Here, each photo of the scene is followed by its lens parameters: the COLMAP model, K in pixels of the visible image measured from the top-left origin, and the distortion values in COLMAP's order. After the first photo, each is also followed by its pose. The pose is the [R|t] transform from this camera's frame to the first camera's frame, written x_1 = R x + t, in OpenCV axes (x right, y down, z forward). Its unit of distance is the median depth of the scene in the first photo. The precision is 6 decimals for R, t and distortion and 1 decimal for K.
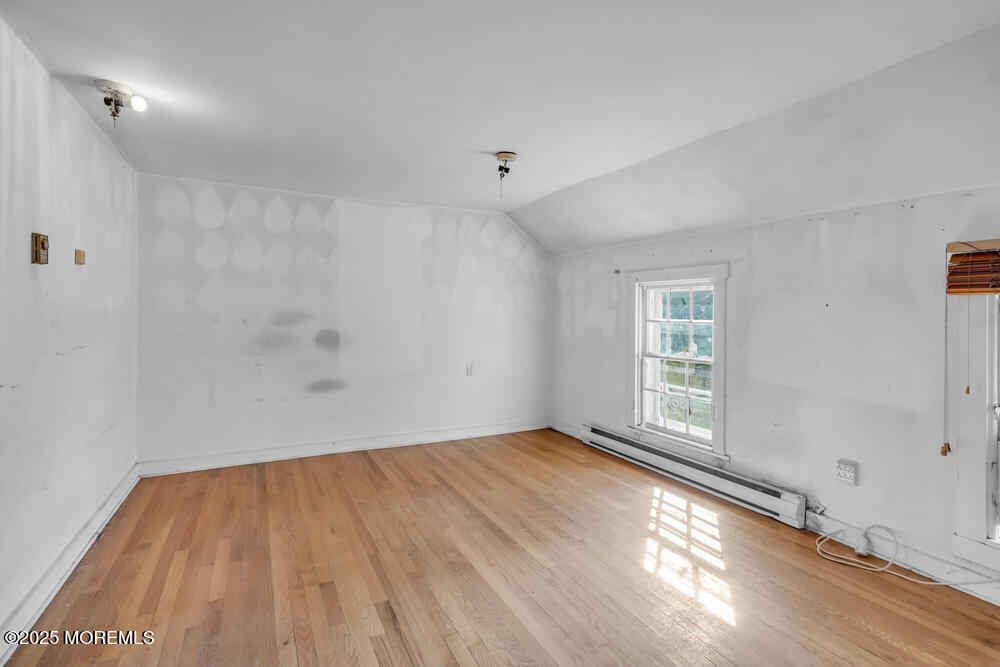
lens RADIAL K [[455.5, 0, 499.5], [0, 455.5, 314.3], [0, 0, 1]] dist [-0.003369, 0.000272]
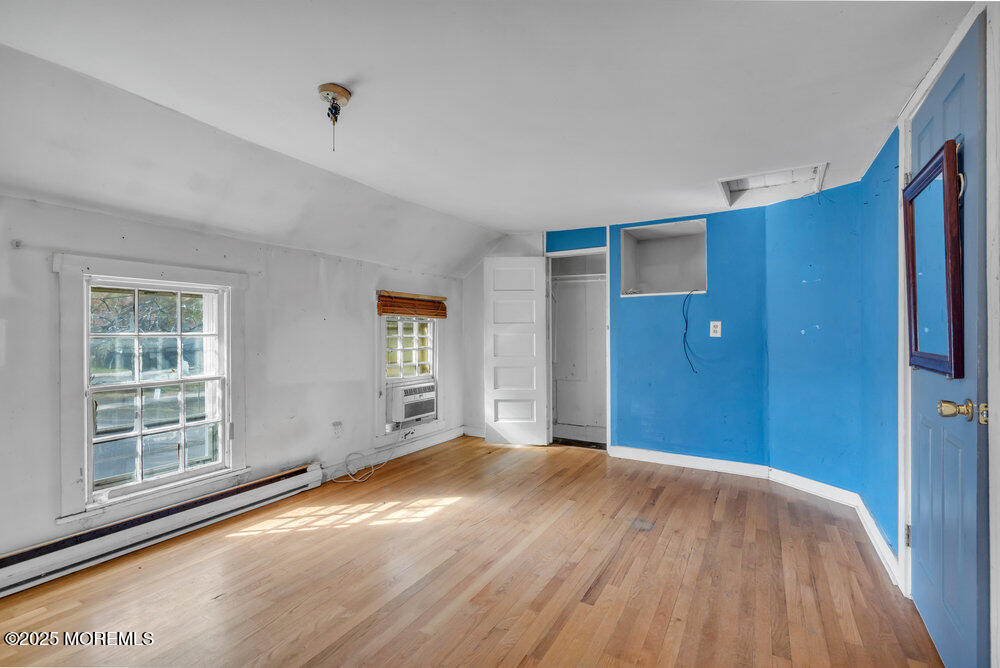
lens RADIAL K [[455.5, 0, 498.3], [0, 455.5, 328.1], [0, 0, 1]] dist [-0.003369, 0.000272]
pose [[-0.521489, -0.004460, 0.853246, -0.753528], [-0.000227, 0.999987, 0.005087, 0.000794], [-0.853258, 0.002459, -0.521483, 1.242683]]
